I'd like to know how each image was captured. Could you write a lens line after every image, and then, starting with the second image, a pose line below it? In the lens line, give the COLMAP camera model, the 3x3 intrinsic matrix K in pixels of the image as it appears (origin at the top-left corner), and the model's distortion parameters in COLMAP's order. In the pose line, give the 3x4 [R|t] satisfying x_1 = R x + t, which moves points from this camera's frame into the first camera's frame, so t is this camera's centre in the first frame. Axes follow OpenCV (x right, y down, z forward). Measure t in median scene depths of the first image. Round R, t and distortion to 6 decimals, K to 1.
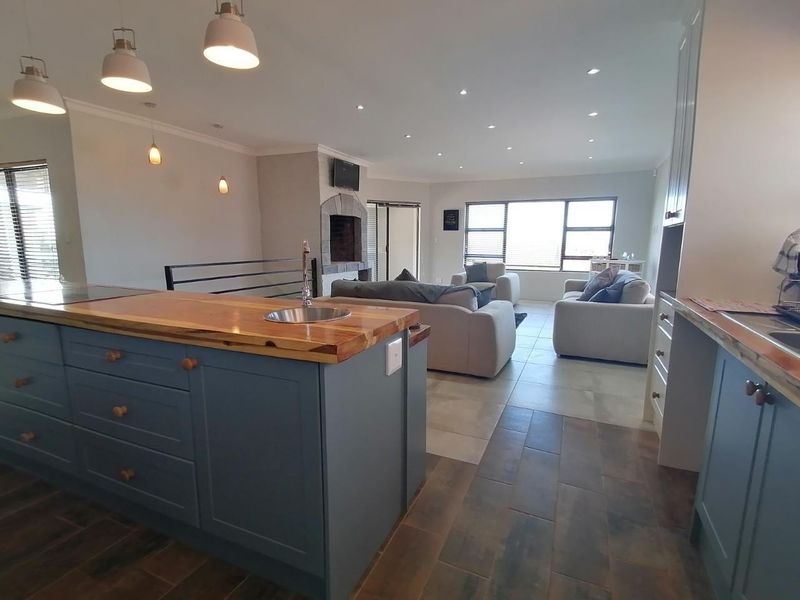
lens RADIAL K [[406.6, 0, 404.6], [0, 406.6, 301.7], [0, 0, 1]] dist [0.042446, 0.001232]
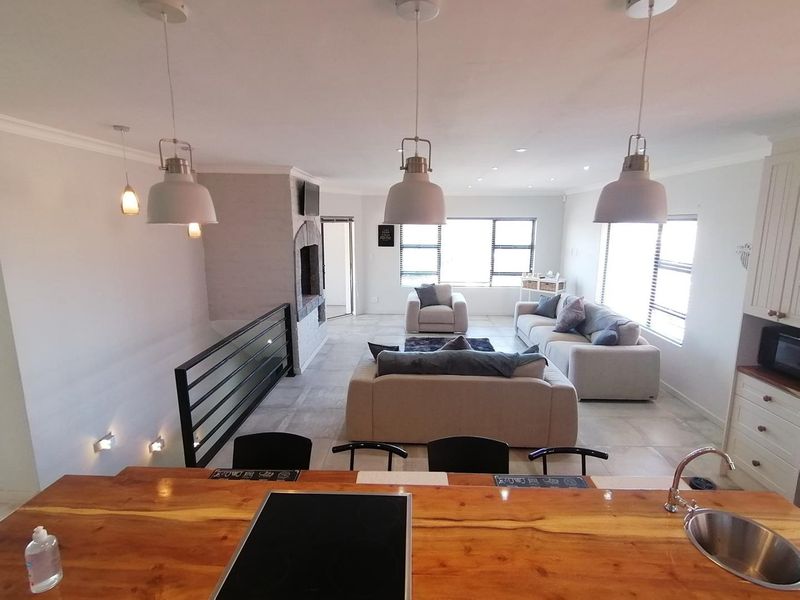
lens RADIAL K [[406.6, 0, 402.7], [0, 406.6, 298.8], [0, 0, 1]] dist [0.042446, 0.001232]
pose [[0.930344, -0.056974, 0.362235, -0.214231], [0.043503, 0.998028, 0.045245, -0.101116], [-0.364099, -0.026335, 0.930988, 0.104420]]
